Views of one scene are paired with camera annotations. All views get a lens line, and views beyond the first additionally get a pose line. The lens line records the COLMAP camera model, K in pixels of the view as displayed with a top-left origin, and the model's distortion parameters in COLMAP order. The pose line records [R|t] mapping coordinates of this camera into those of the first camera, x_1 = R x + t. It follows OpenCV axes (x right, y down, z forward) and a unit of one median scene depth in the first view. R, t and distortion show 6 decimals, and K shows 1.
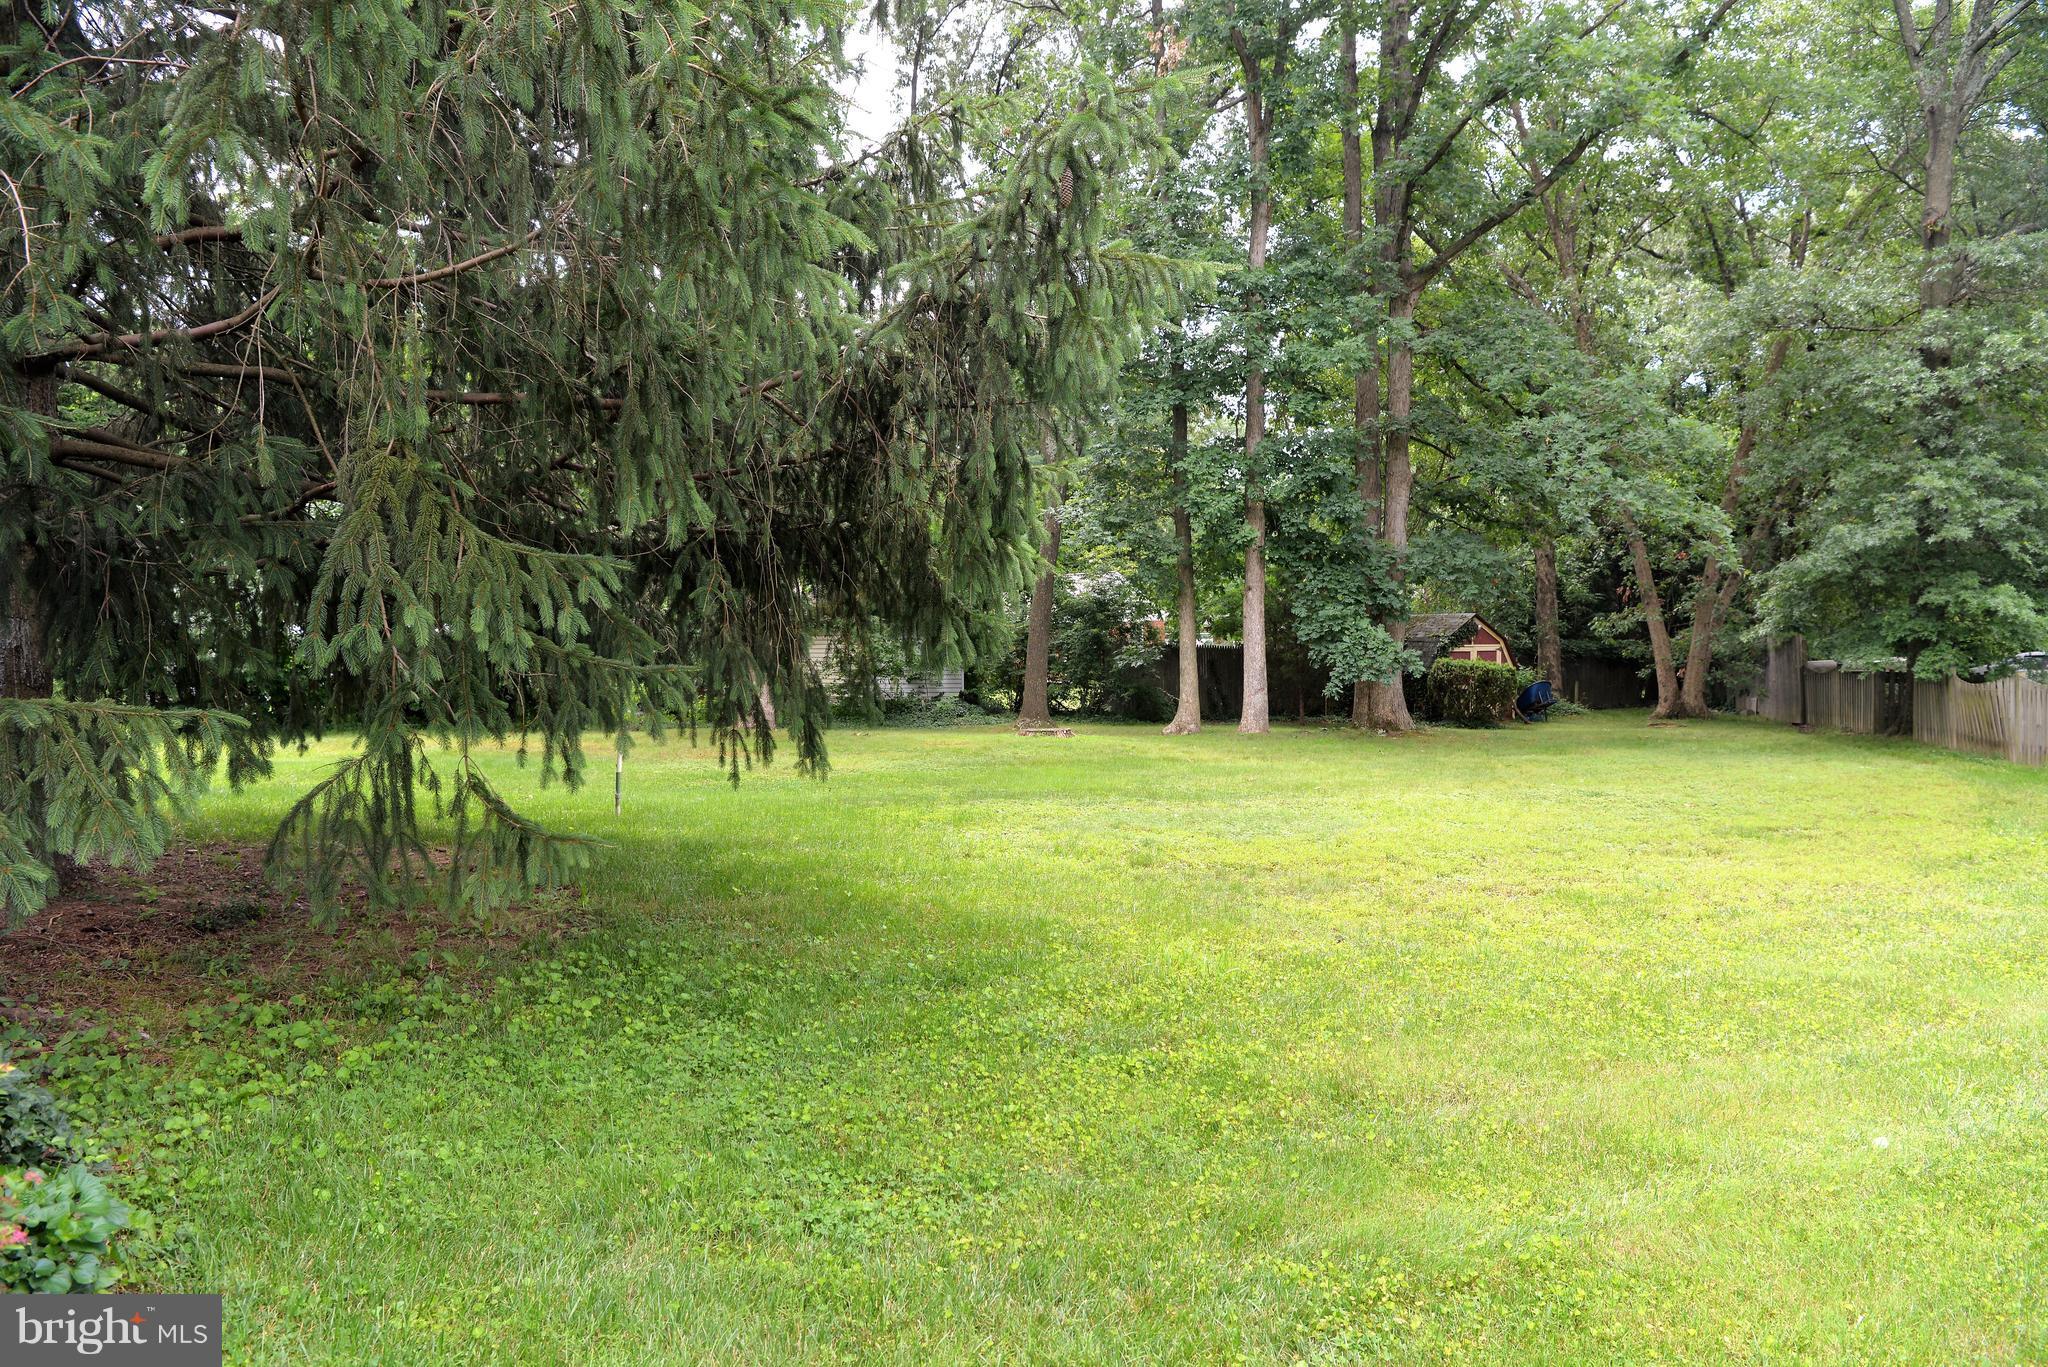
lens RADIAL K [[1409.8, 0, 1024.0], [0, 1409.8, 678.9], [0, 0, 1]] dist [-0.077050, 0.018706]
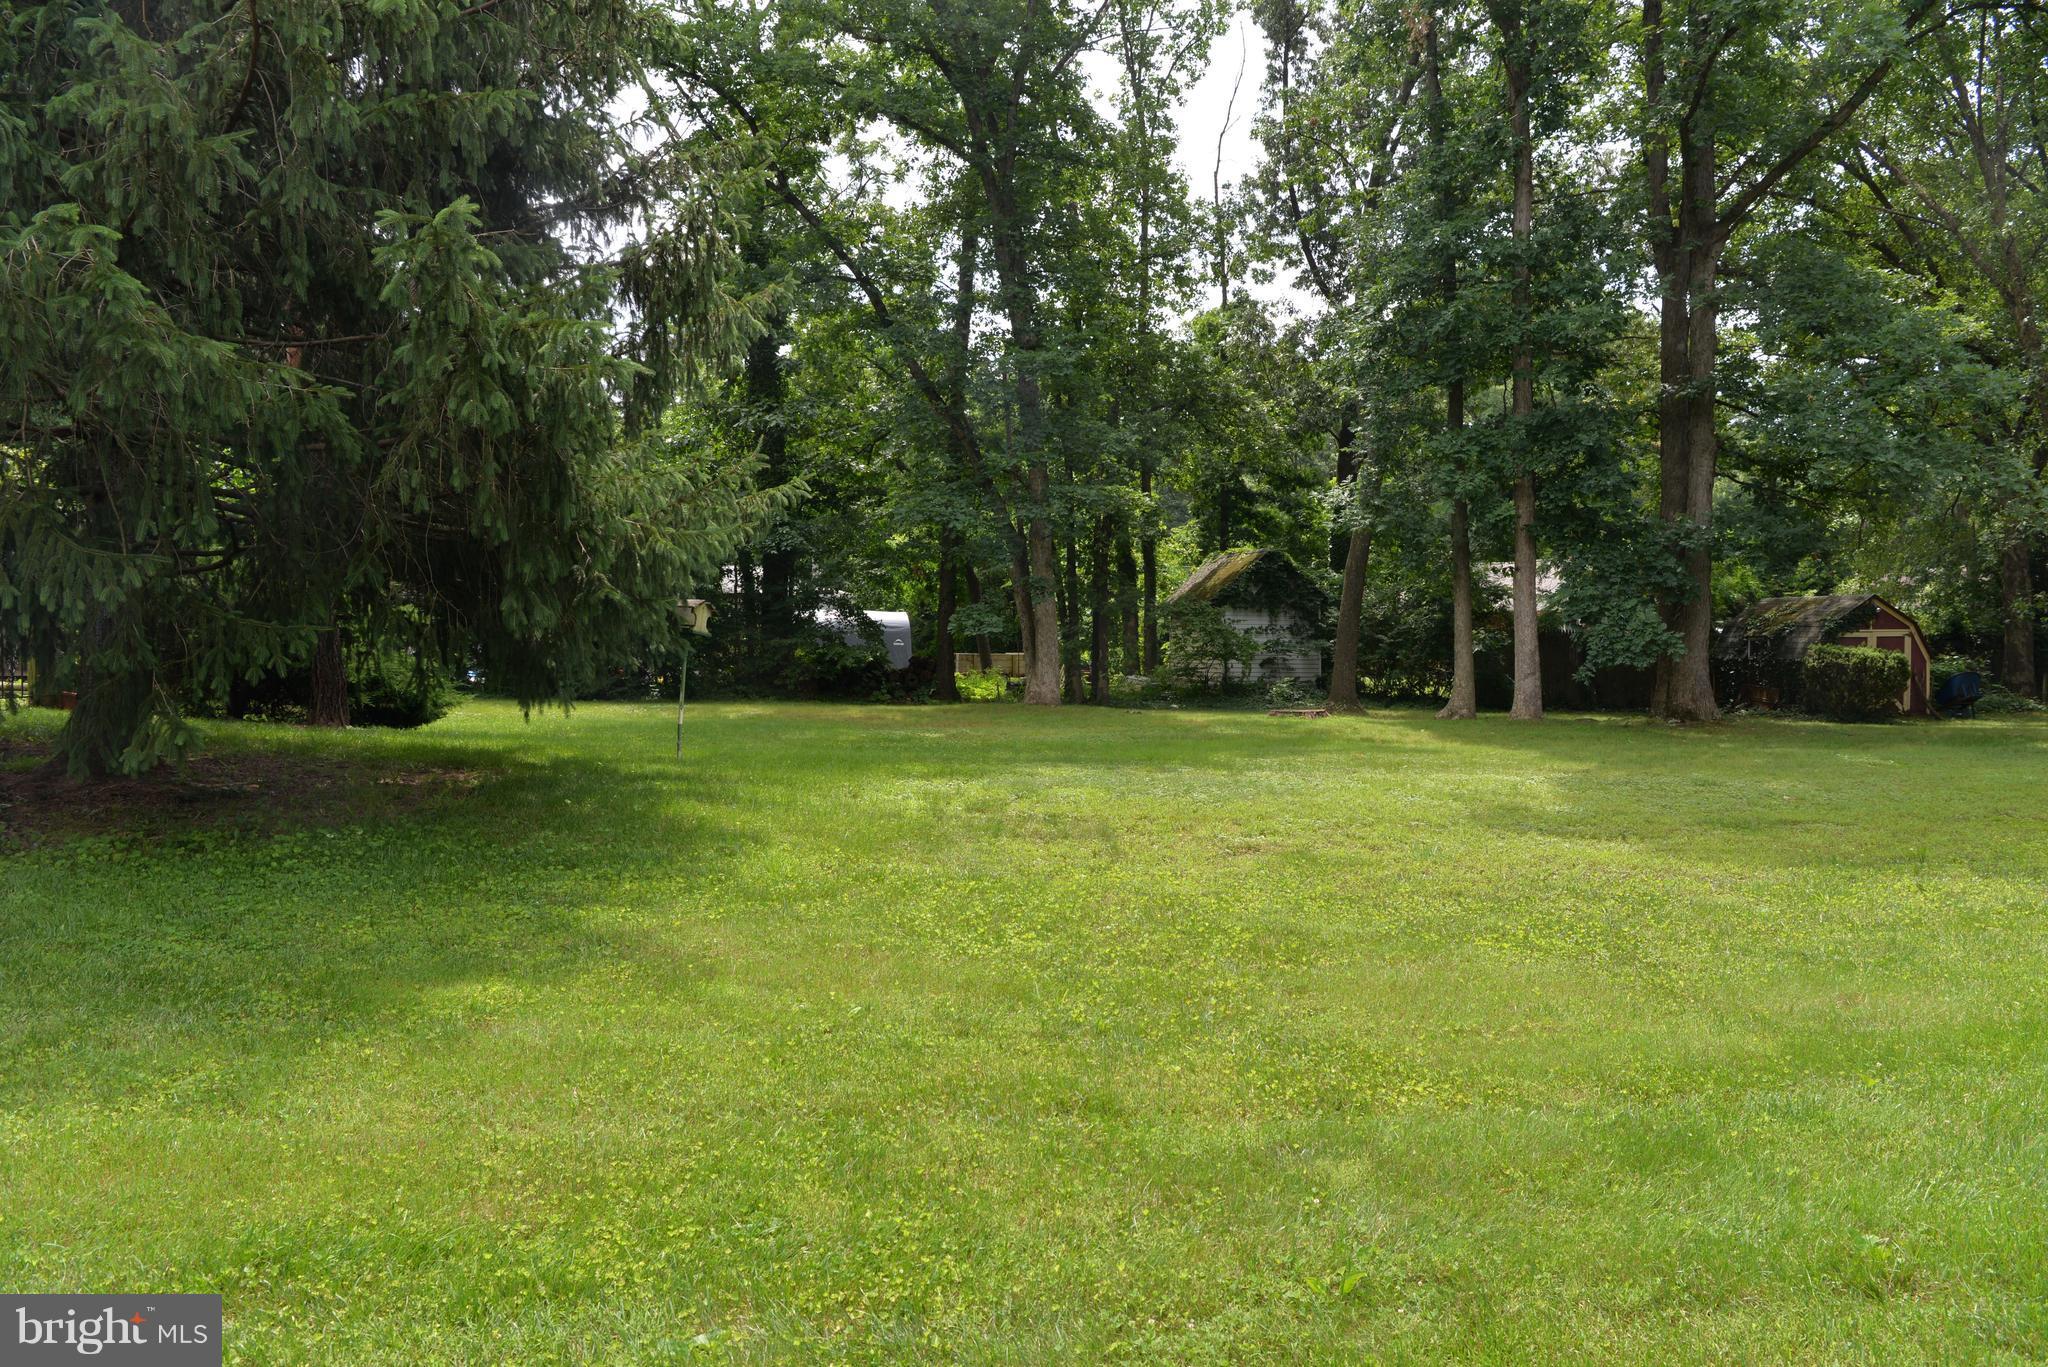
lens RADIAL K [[1409.8, 0, 1033.4], [0, 1409.8, 684.5], [0, 0, 1]] dist [-0.077050, 0.018706]
pose [[0.922017, 0.012787, -0.386938, 0.214922], [-0.008812, 0.999889, 0.012046, 0.005943], [0.387049, -0.007697, 0.922027, -0.010733]]
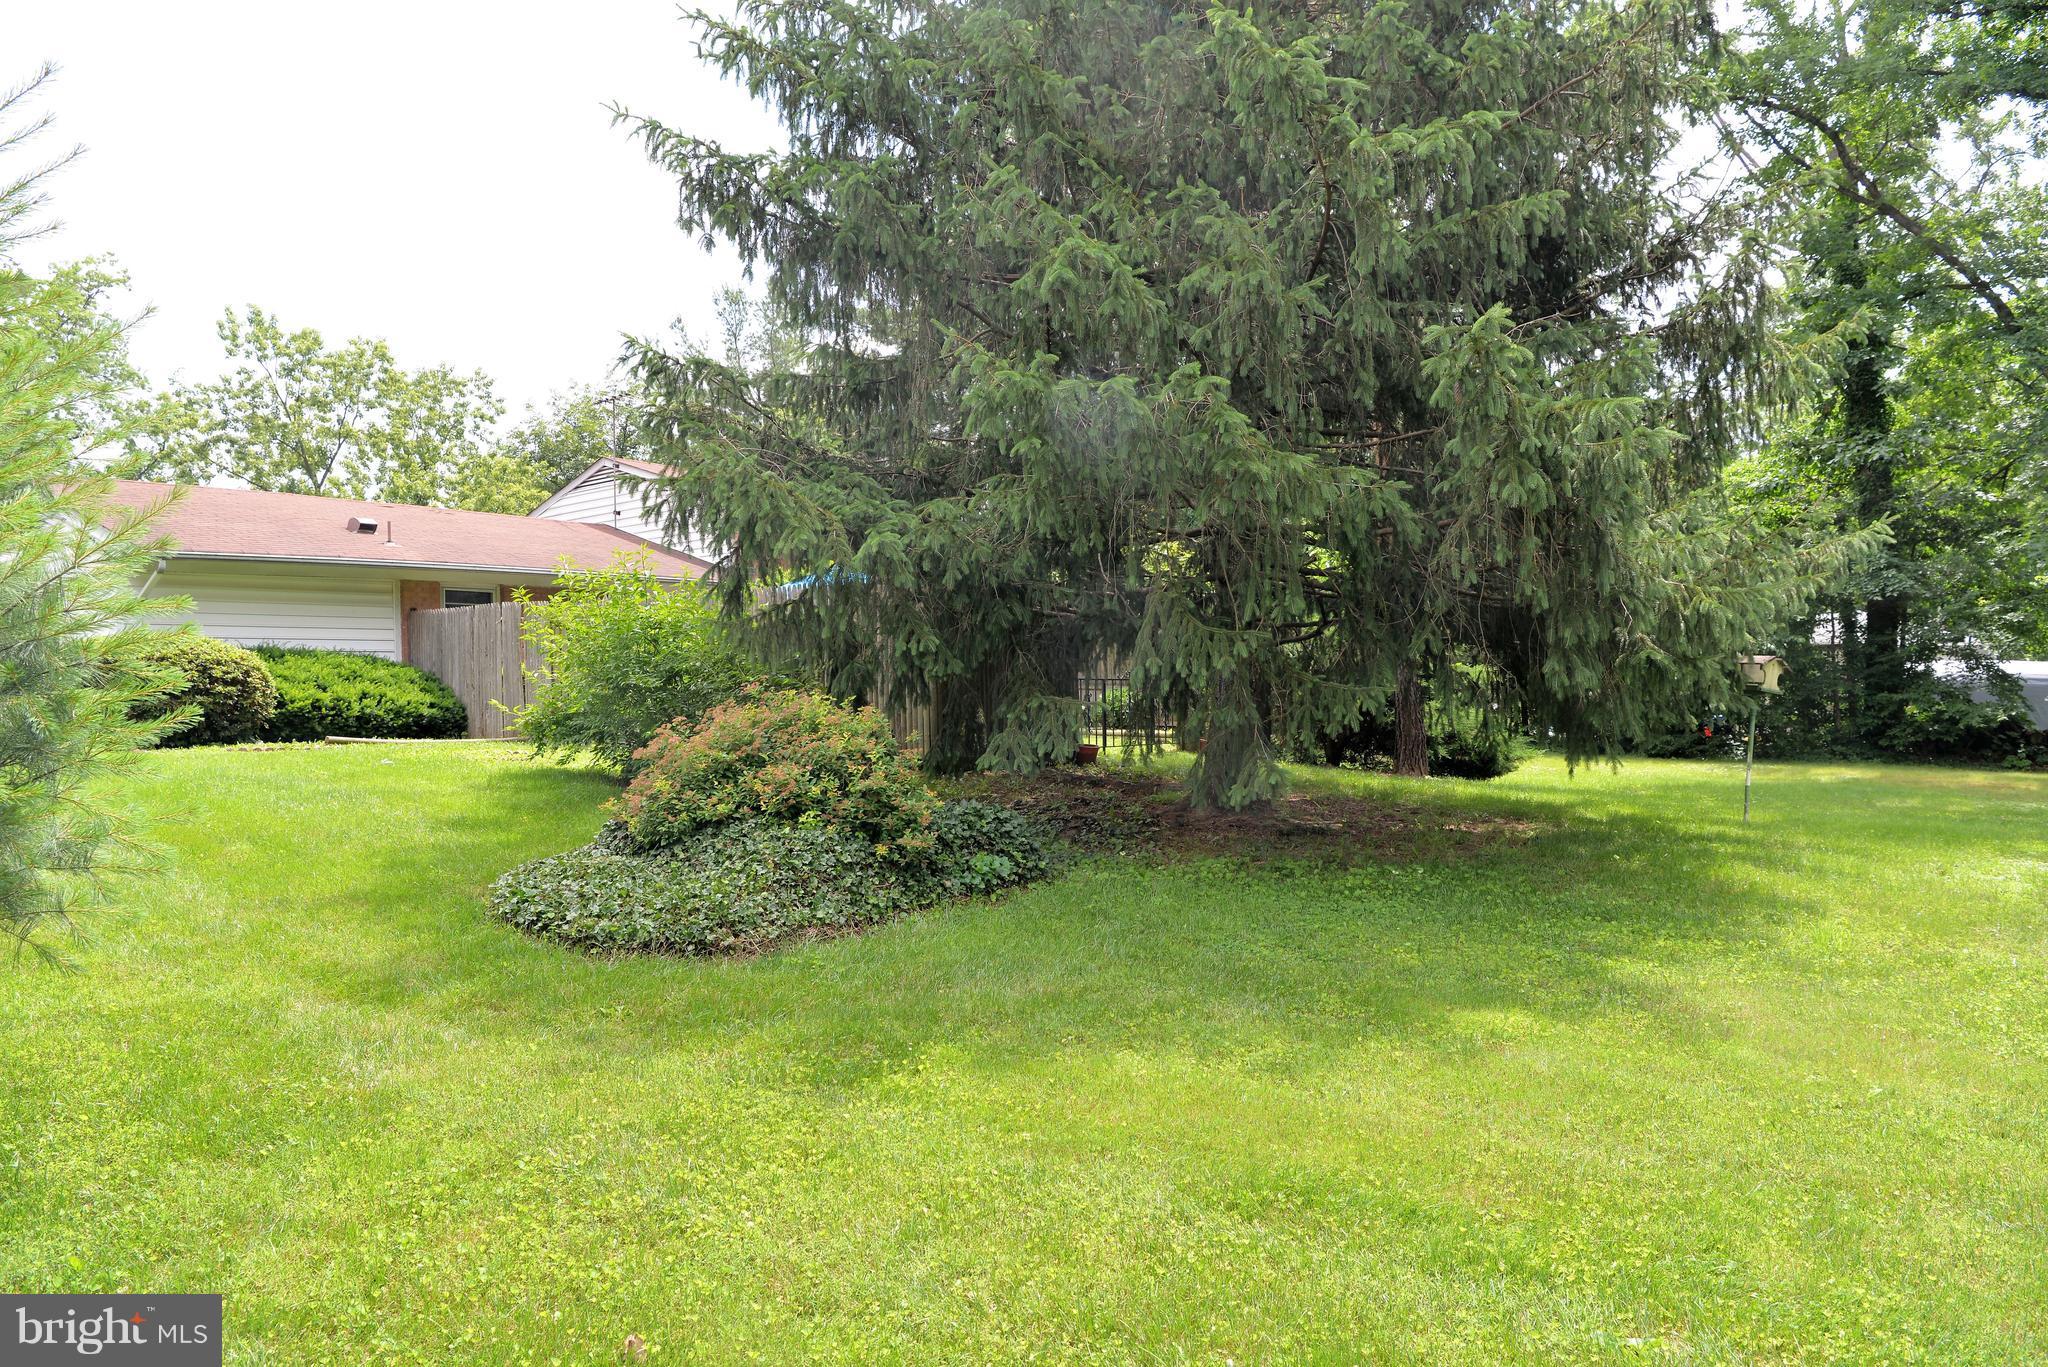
lens RADIAL K [[1409.8, 0, 1025.1], [0, 1409.8, 689.1], [0, 0, 1]] dist [-0.077050, 0.018706]
pose [[0.411257, -0.004440, -0.911508, 0.238532], [-0.018476, 0.999742, -0.013205, 0.004852], [0.911332, 0.022271, 0.411069, -0.020163]]
